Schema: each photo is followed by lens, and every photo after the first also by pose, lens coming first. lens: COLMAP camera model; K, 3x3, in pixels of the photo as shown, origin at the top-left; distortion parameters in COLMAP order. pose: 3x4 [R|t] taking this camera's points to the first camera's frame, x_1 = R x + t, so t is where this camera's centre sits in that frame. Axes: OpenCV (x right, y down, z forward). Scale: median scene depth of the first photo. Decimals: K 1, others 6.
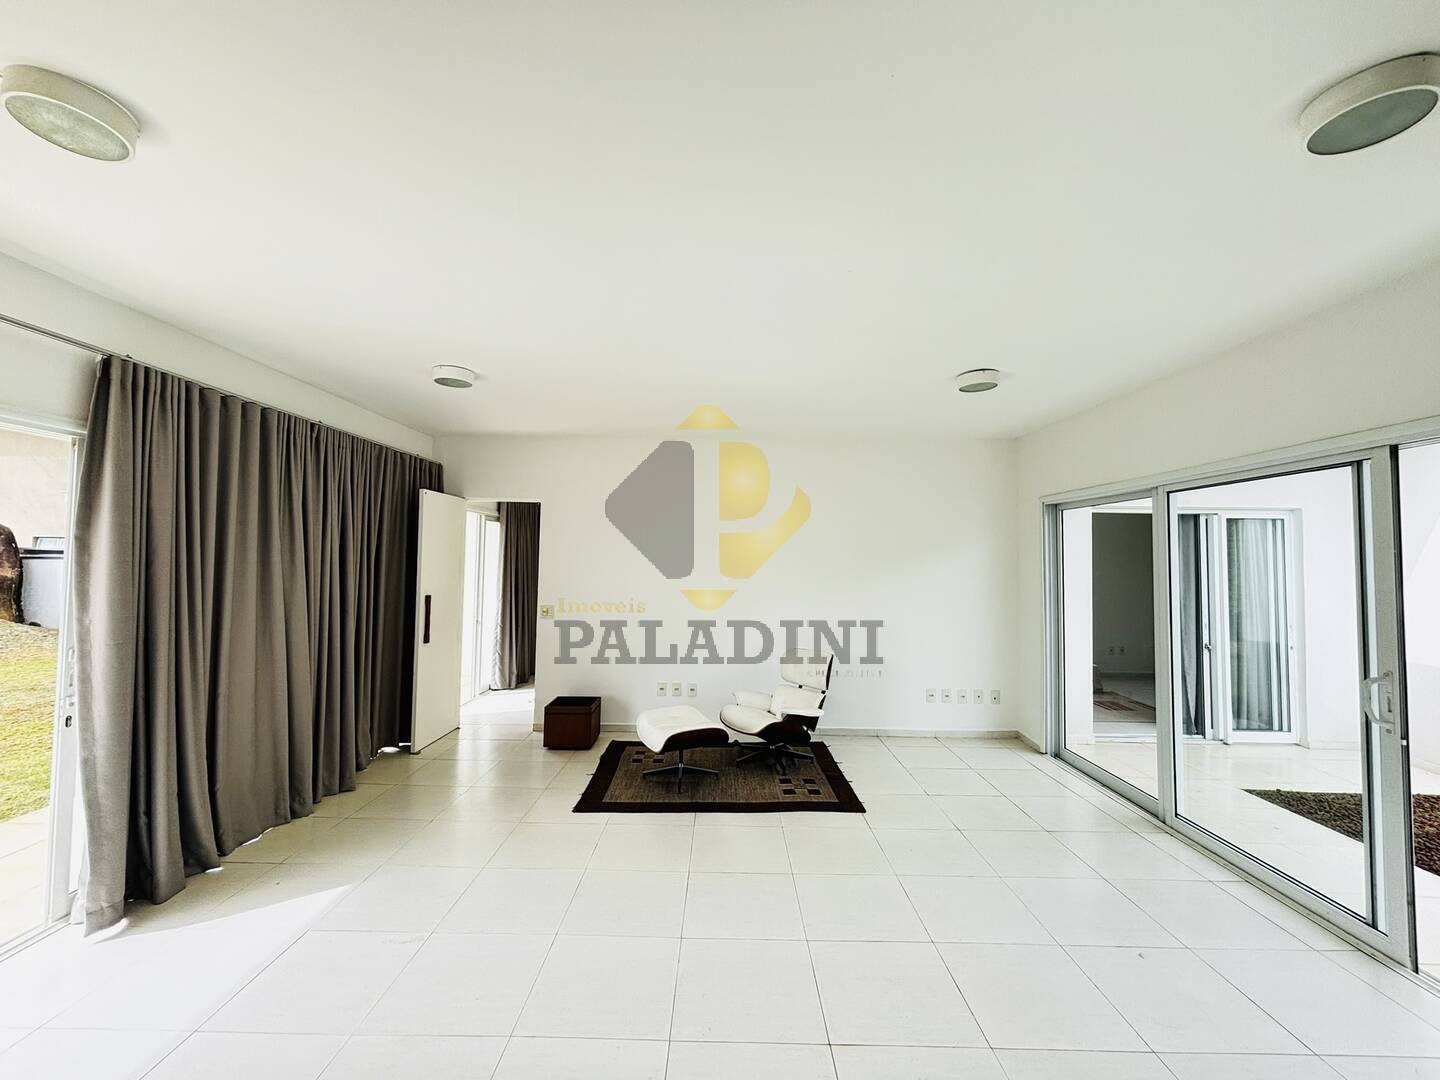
lens RADIAL K [[577.3, 0, 717.5], [0, 577.3, 542.1], [0, 0, 1]] dist [0.021896, -0.008290]
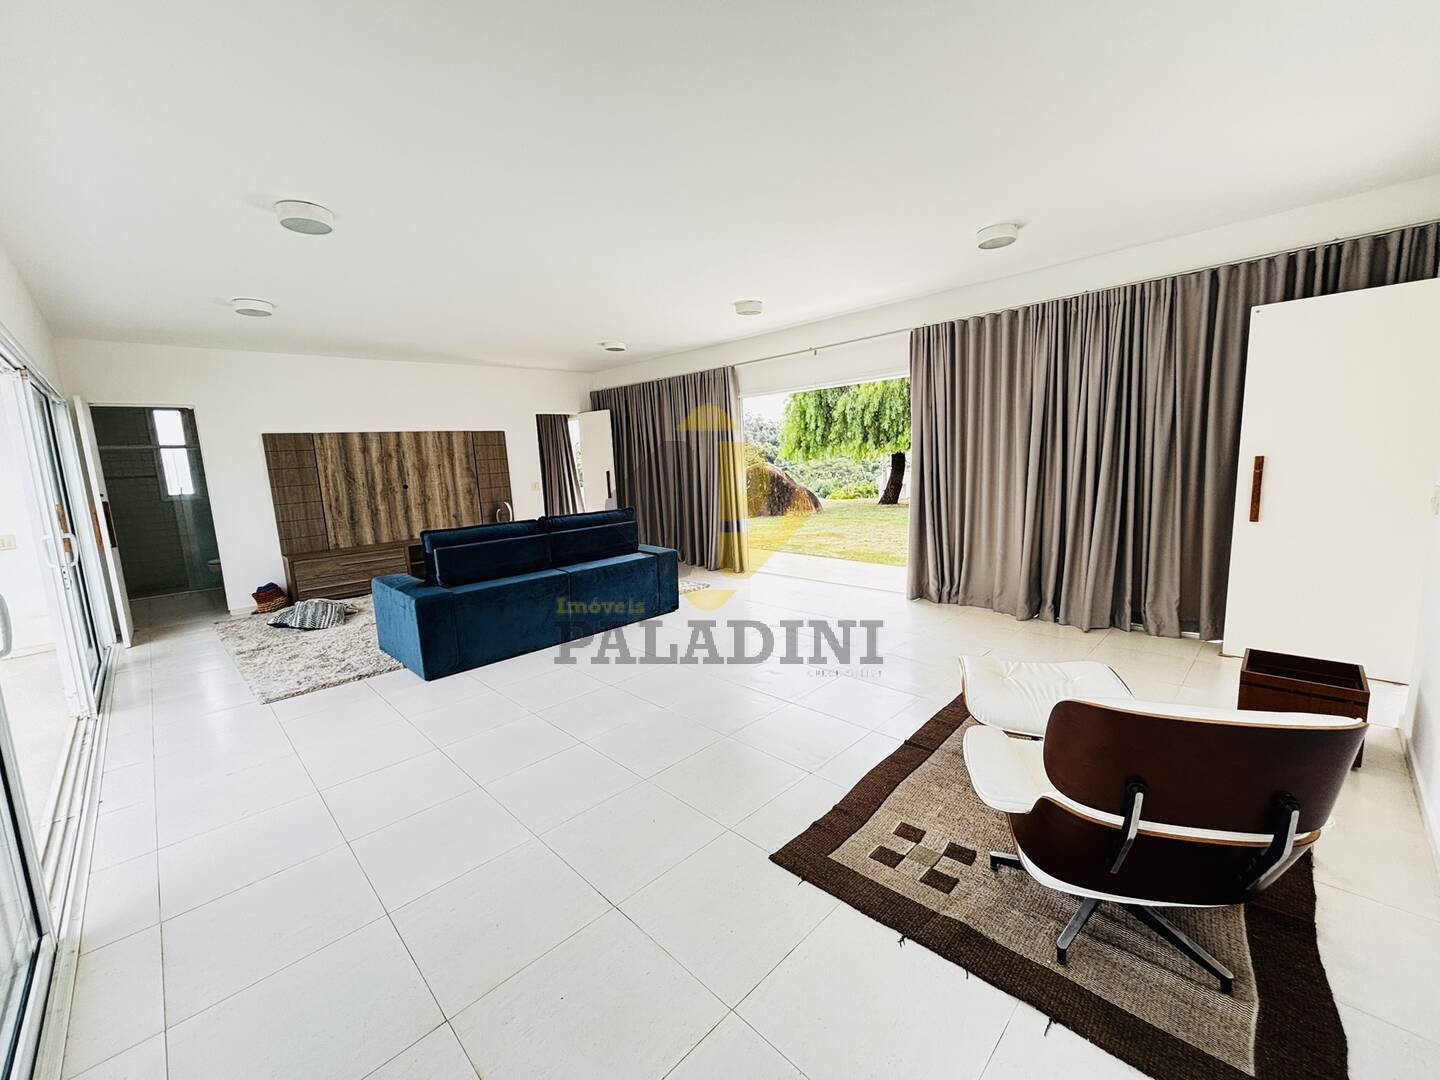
lens RADIAL K [[589.3, 0, 720.0], [0, 589.3, 540.0], [0, 0, 1]] dist [-0.001071, -0.000107]
pose [[-0.703653, 0.122823, -0.699848, 0.614711], [0.062664, 0.991836, 0.111062, 0.086590], [0.707775, 0.034294, -0.705605, 1.278589]]
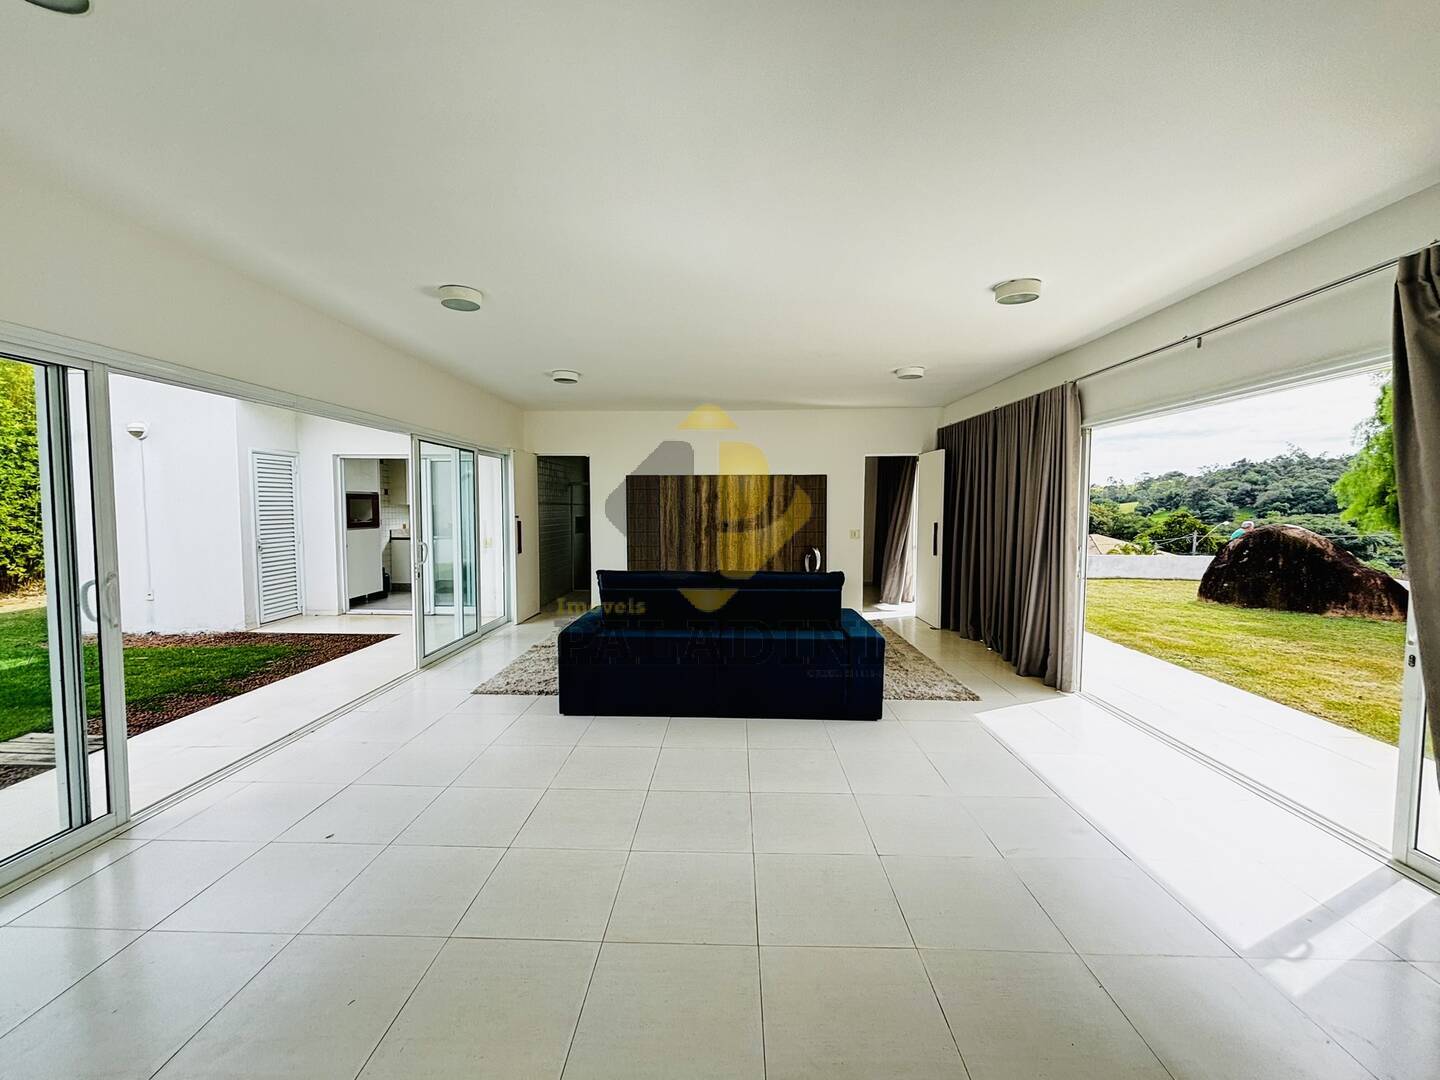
lens RADIAL K [[577.3, 0, 717.5], [0, 577.3, 542.1], [0, 0, 1]] dist [0.021896, -0.008290]
pose [[-0.999662, -0.015583, 0.020809, -0.006120], [-0.014982, 0.999474, 0.028760, 0.066402], [-0.021247, 0.028439, -0.999370, 1.232004]]
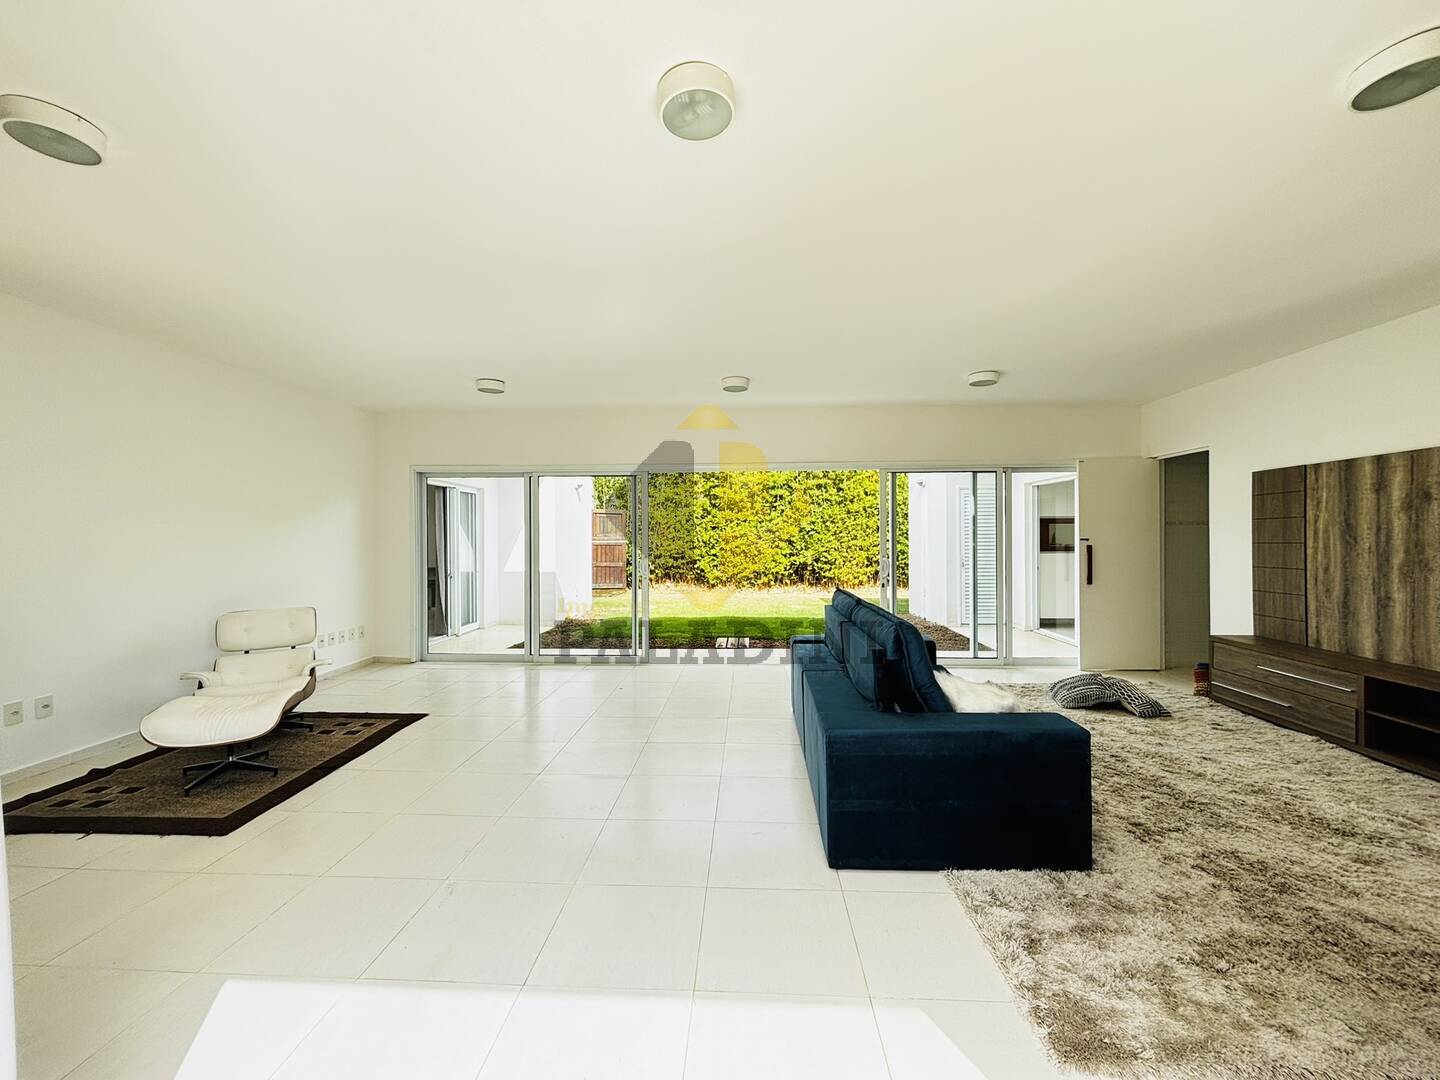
lens RADIAL K [[577.3, 0, 717.5], [0, 577.3, 542.1], [0, 0, 1]] dist [0.021896, -0.008290]
pose [[0.044474, -0.020154, 0.998807, -0.879325], [-0.031200, 0.999281, 0.021553, 0.052536], [-0.998523, -0.032121, 0.043813, 0.325096]]
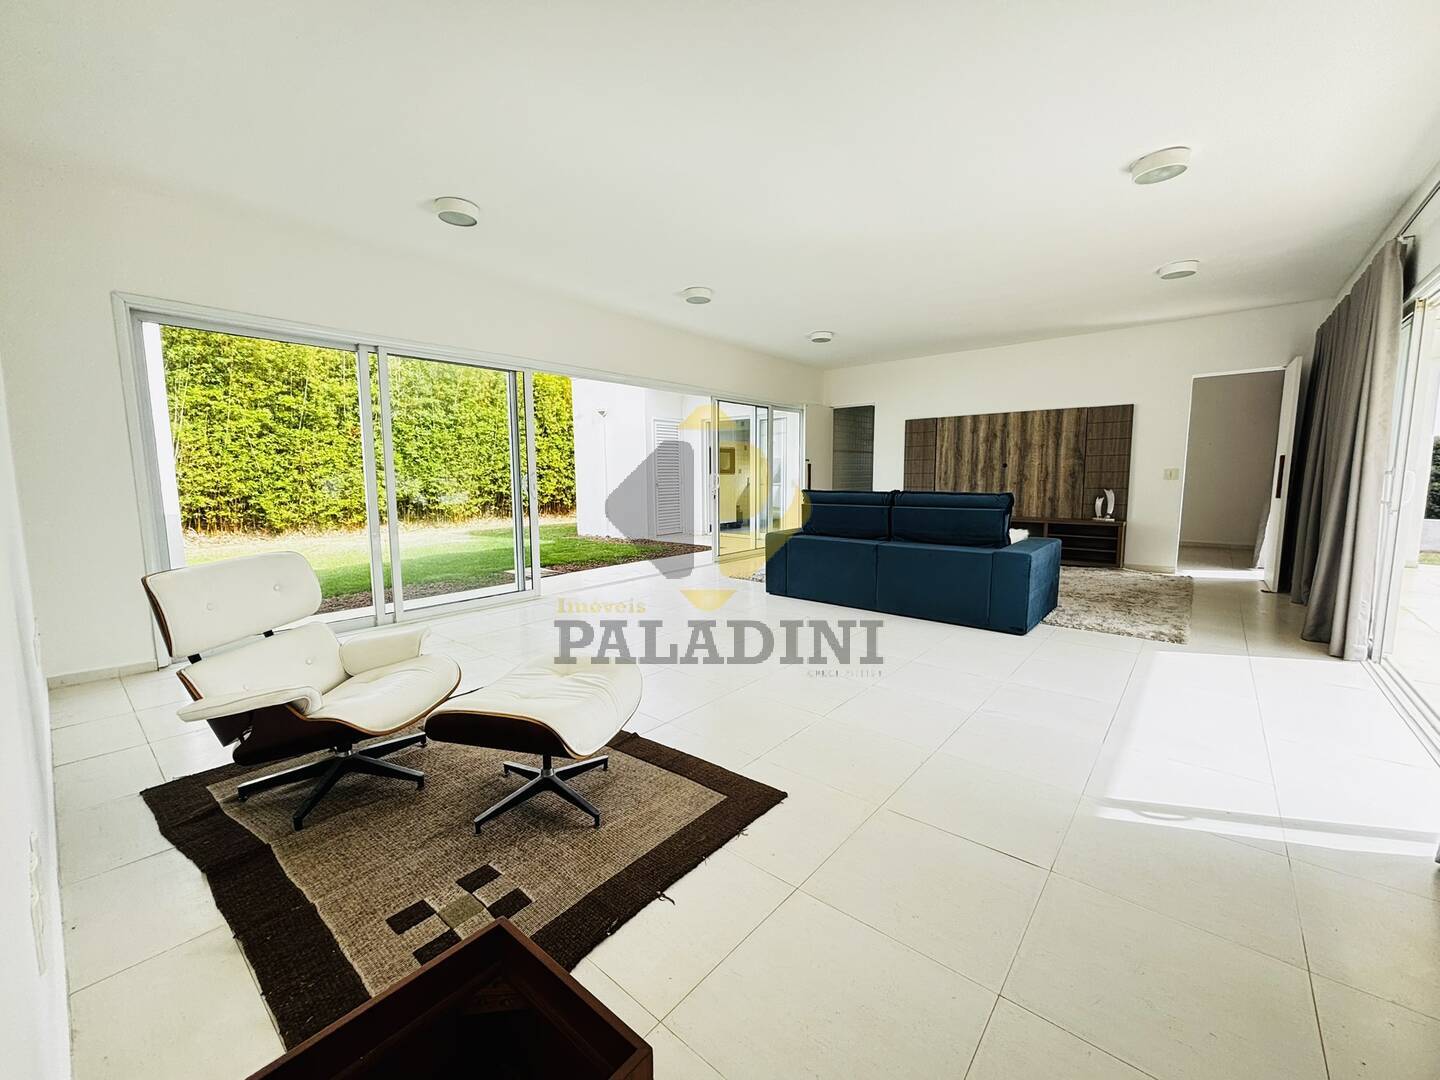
lens RADIAL K [[583.5, 0, 716.8], [0, 583.5, 539.7], [0, 0, 1]] dist [-0.000881, 0.000129]
pose [[-0.766514, -0.080098, 0.637213, -0.500189], [-0.024694, 0.995134, 0.095384, 0.146925], [-0.641752, 0.057378, -0.764763, 1.352477]]
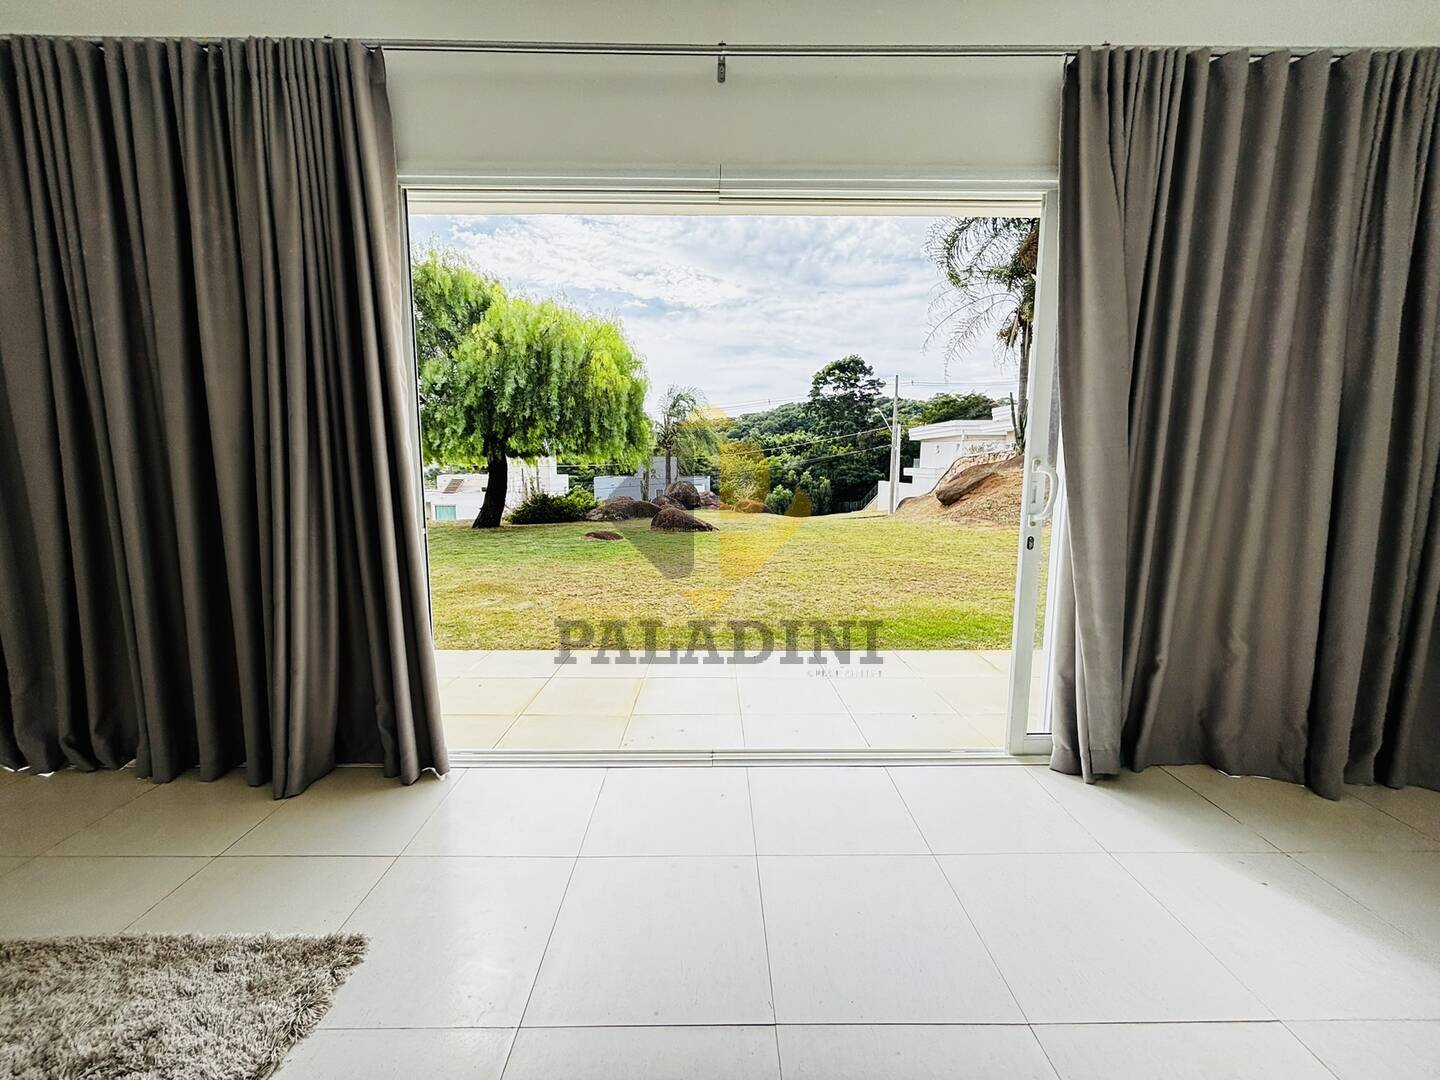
lens RADIAL K [[583.5, 0, 716.8], [0, 583.5, 539.7], [0, 0, 1]] dist [-0.000881, 0.000129]
pose [[0.026854, 0.125610, -0.991716, -0.162295], [0.038664, 0.991201, 0.126592, 0.109097], [0.998891, -0.041743, 0.021761, 0.323134]]
